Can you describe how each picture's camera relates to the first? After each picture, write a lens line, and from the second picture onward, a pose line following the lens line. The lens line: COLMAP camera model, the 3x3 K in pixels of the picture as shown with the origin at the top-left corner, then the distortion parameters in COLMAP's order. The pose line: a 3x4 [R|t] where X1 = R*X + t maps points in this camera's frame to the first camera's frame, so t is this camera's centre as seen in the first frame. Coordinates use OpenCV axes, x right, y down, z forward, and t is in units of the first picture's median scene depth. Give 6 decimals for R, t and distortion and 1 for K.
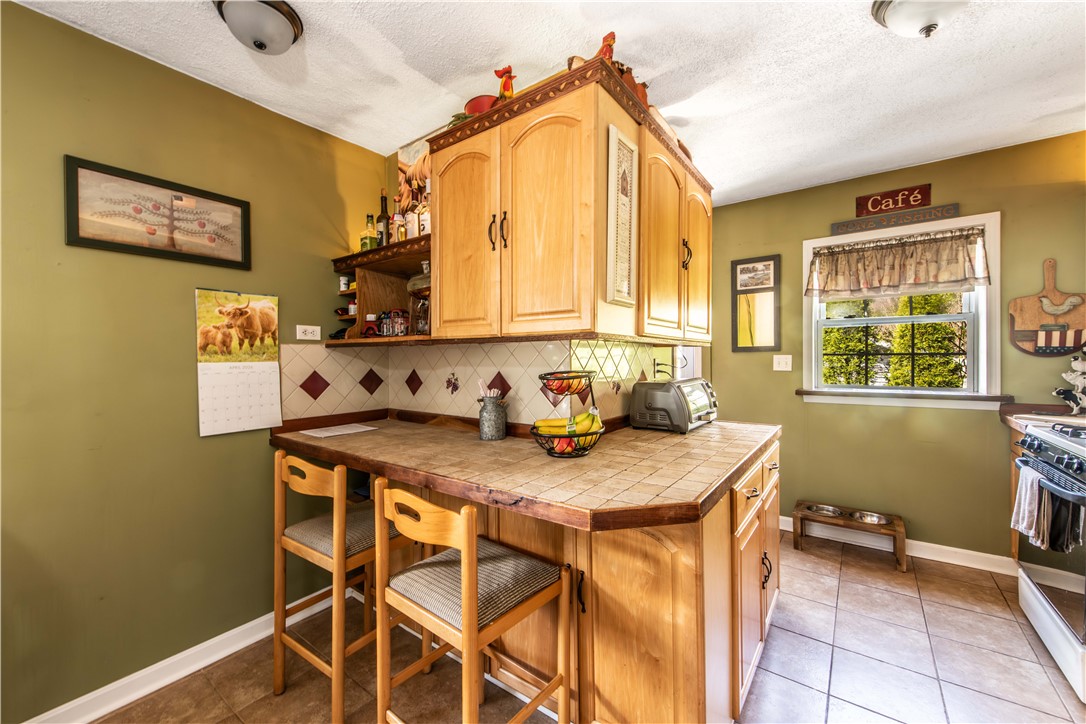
lens RADIAL K [[420.5, 0, 552.3], [0, 420.5, 358.0], [0, 0, 1]] dist [-0.003715, -0.000236]
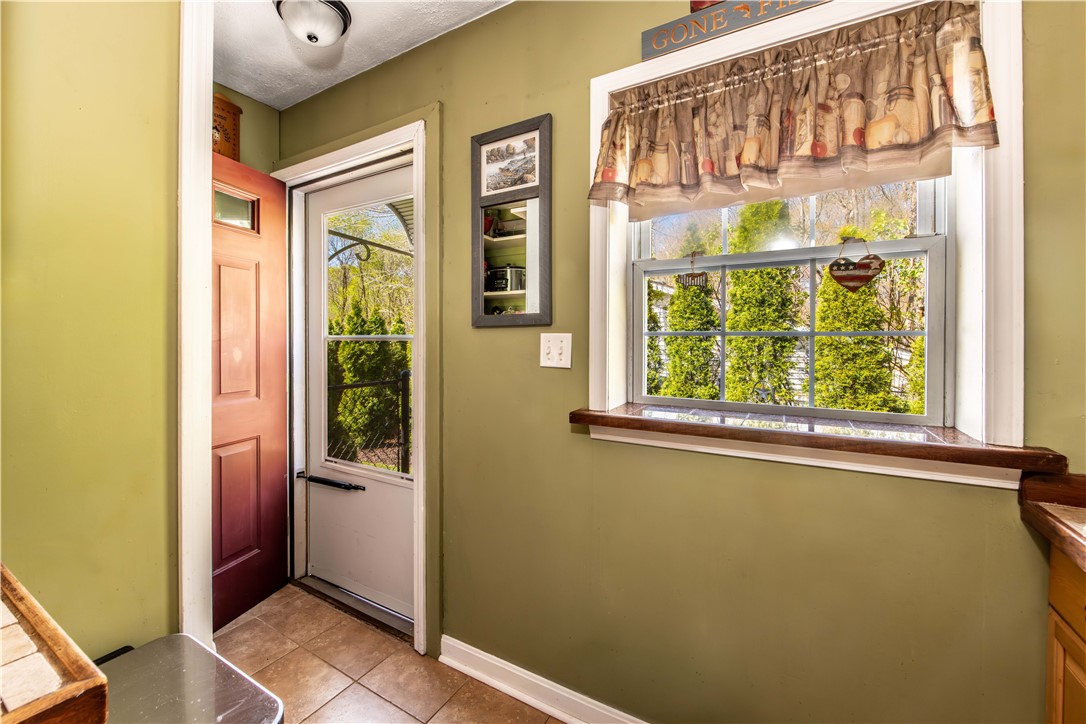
lens RADIAL K [[432.8, 0, 544.1], [0, 432.8, 336.9], [0, 0, 1]] dist [-0.007960, -0.000313]
pose [[0.994396, 0.015677, 0.104546, 0.513093], [-0.014424, 0.999815, -0.012725, 0.003568], [-0.104726, 0.011145, 0.994439, 0.558402]]
